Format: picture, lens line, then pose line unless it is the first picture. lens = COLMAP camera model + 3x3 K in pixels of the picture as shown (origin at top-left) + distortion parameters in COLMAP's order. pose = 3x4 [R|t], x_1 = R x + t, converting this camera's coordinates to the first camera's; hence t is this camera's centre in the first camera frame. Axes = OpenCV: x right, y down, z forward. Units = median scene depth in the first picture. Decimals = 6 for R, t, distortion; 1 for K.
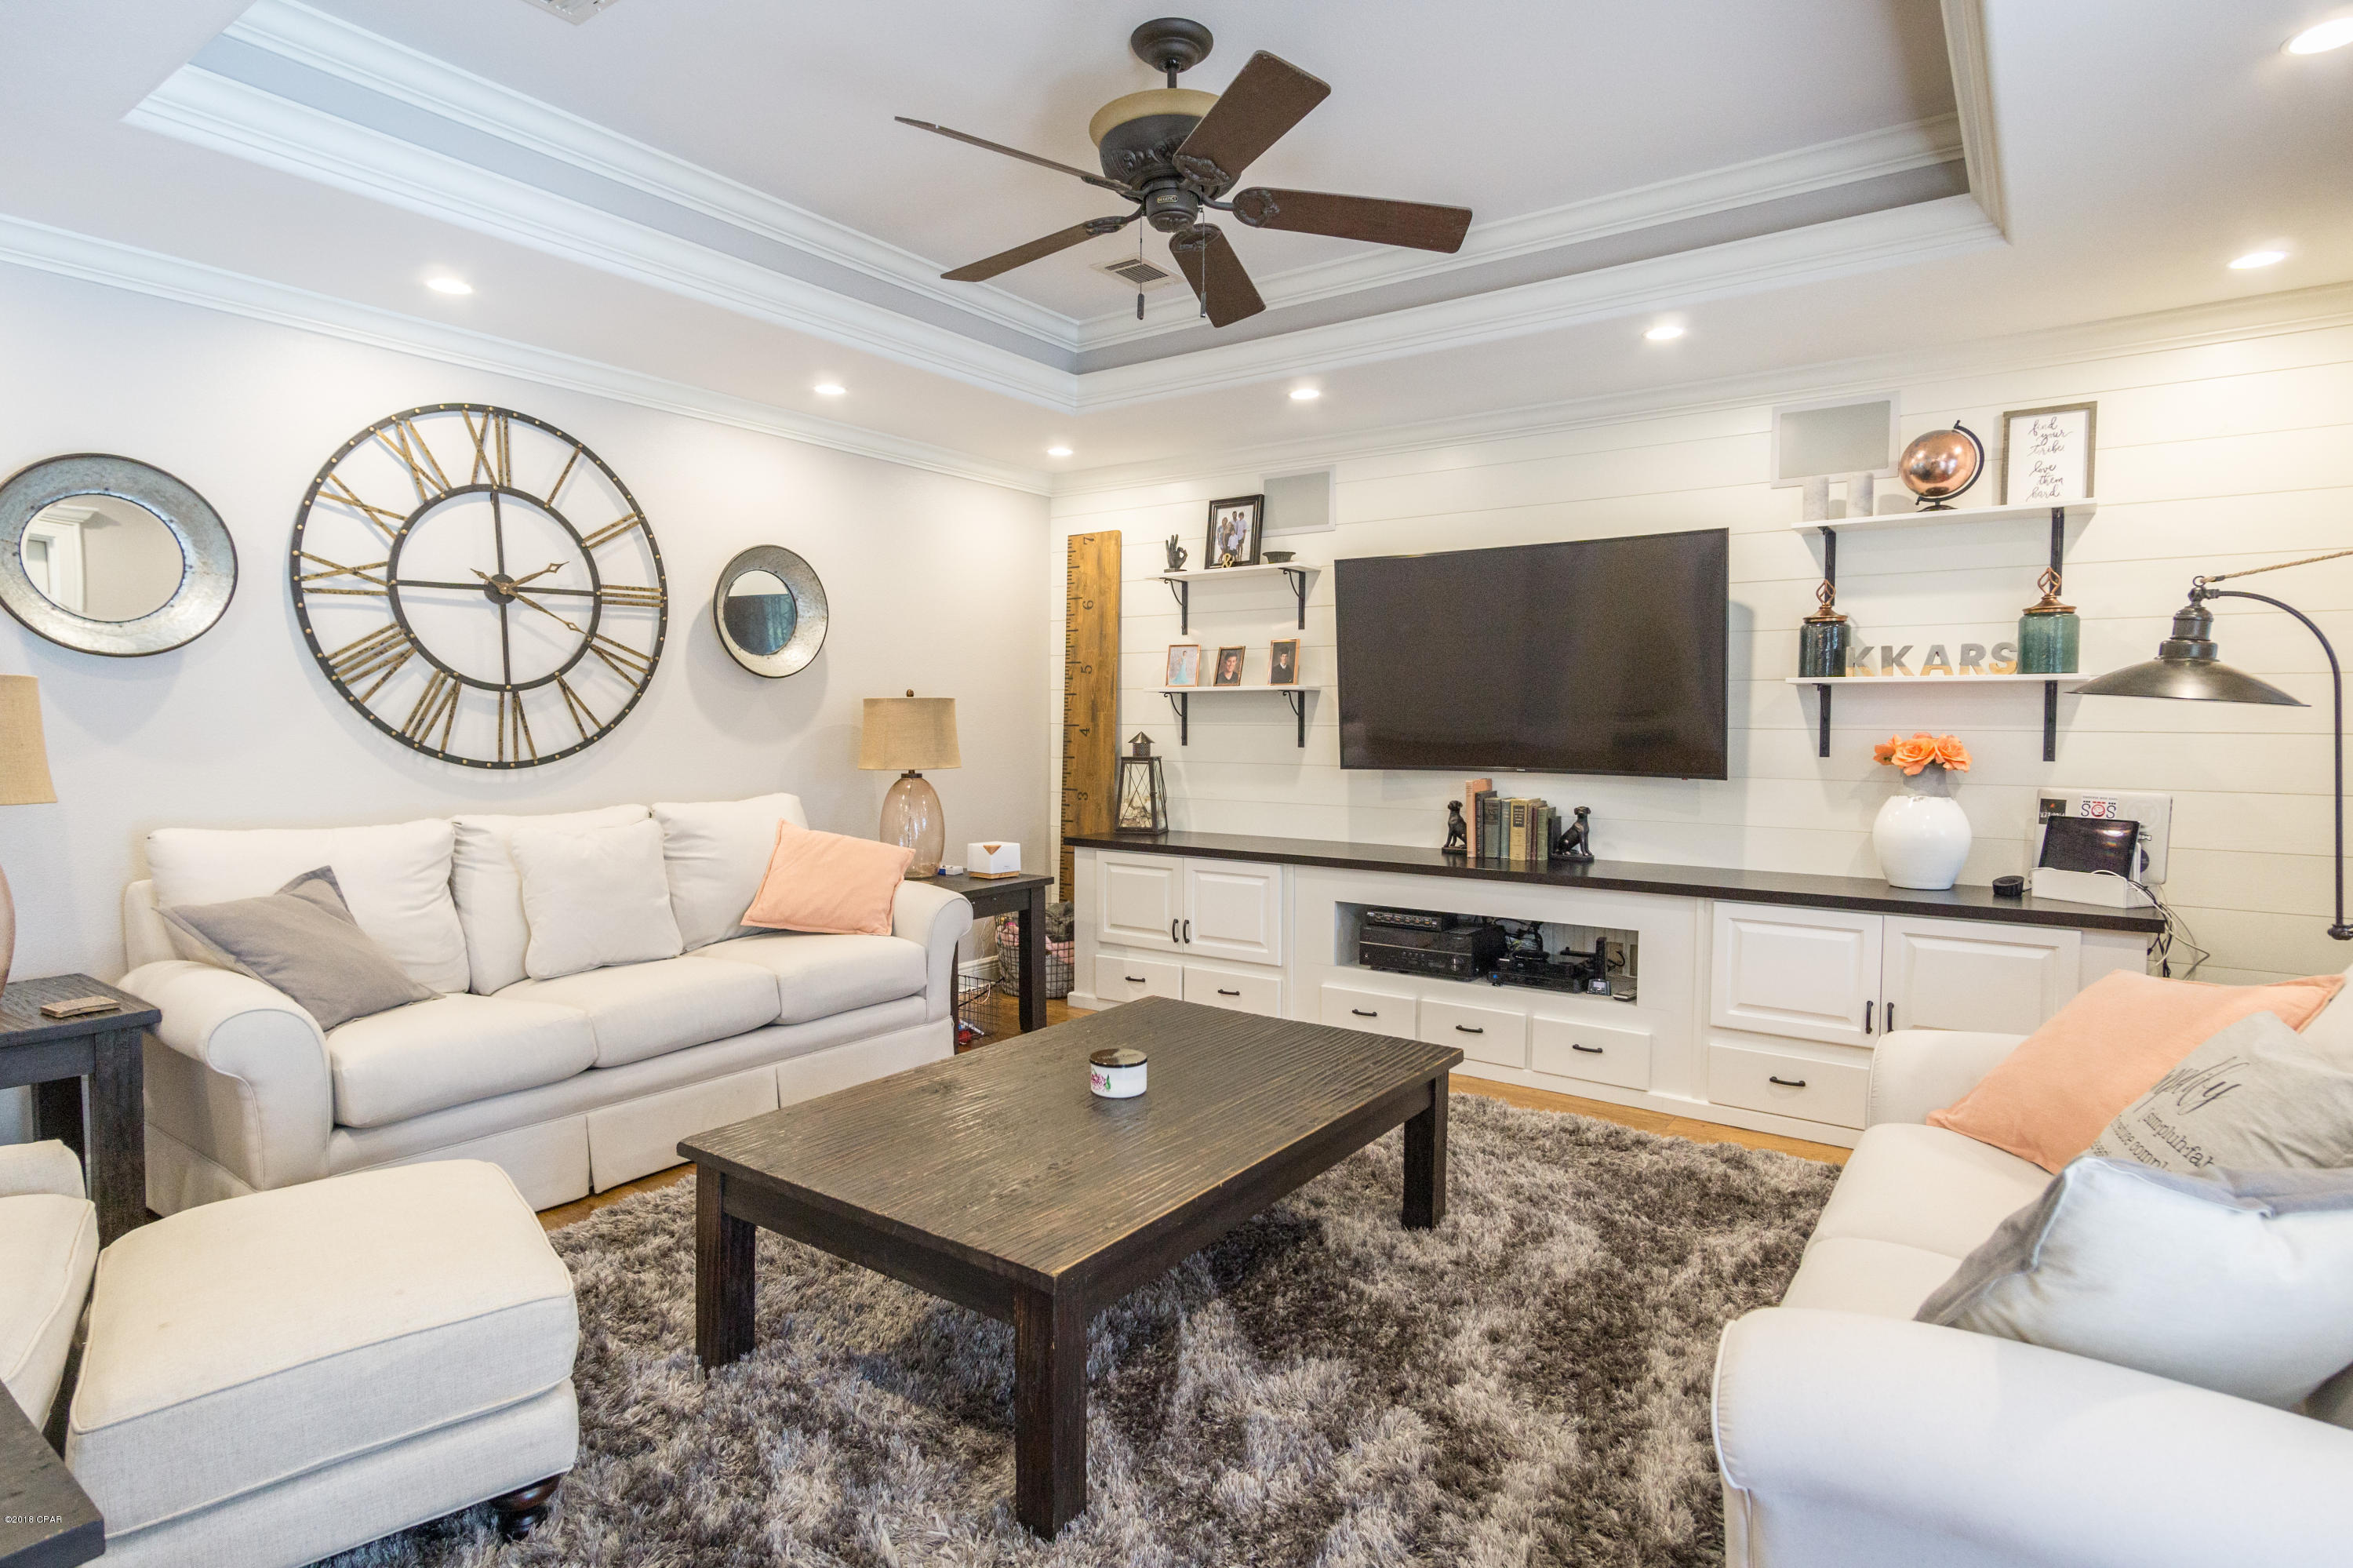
lens RADIAL K [[1229.7, 0, 1176.5], [0, 1229.7, 784.0], [0, 0, 1]] dist [-0.002459, -0.000752]
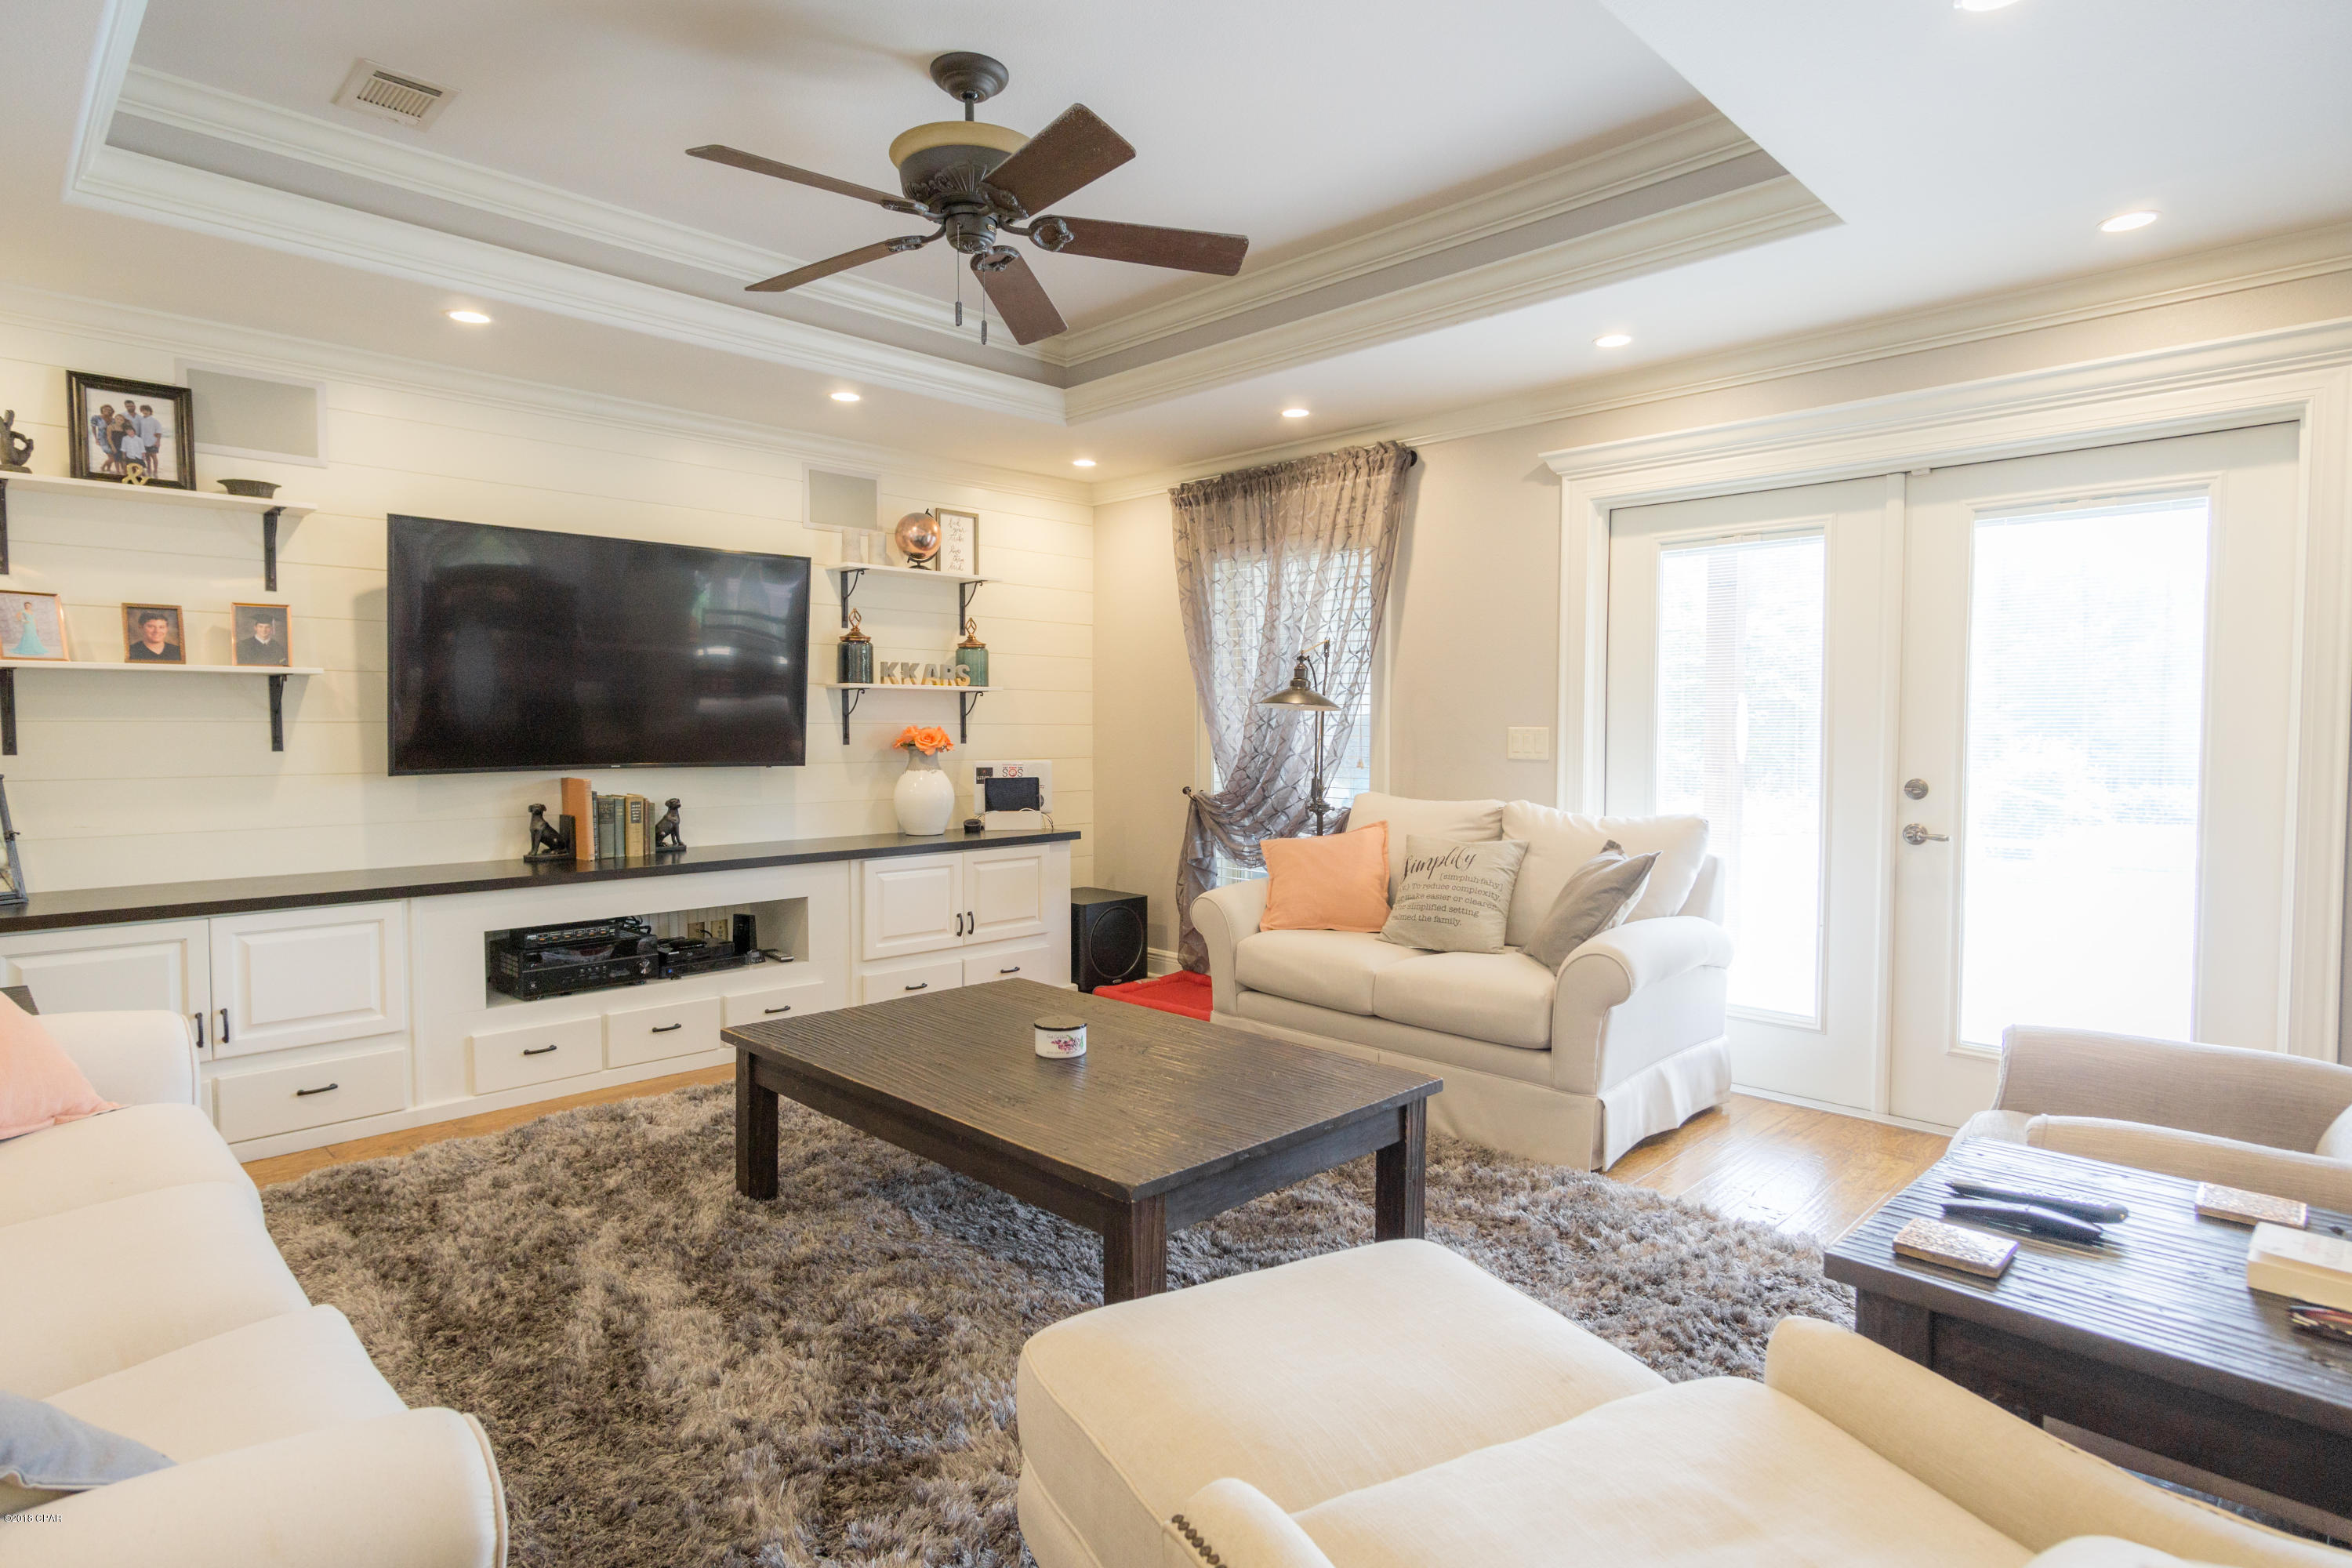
lens RADIAL K [[1124.2, 0, 1176.0], [0, 1124.2, 784.0], [0, 0, 1]] dist [-0.000241, -0.000104]
pose [[0.207681, -0.057623, 0.976498, -0.515041], [0.046376, 0.997721, 0.049013, -0.020696], [-0.977097, 0.035107, 0.209880, 0.378295]]
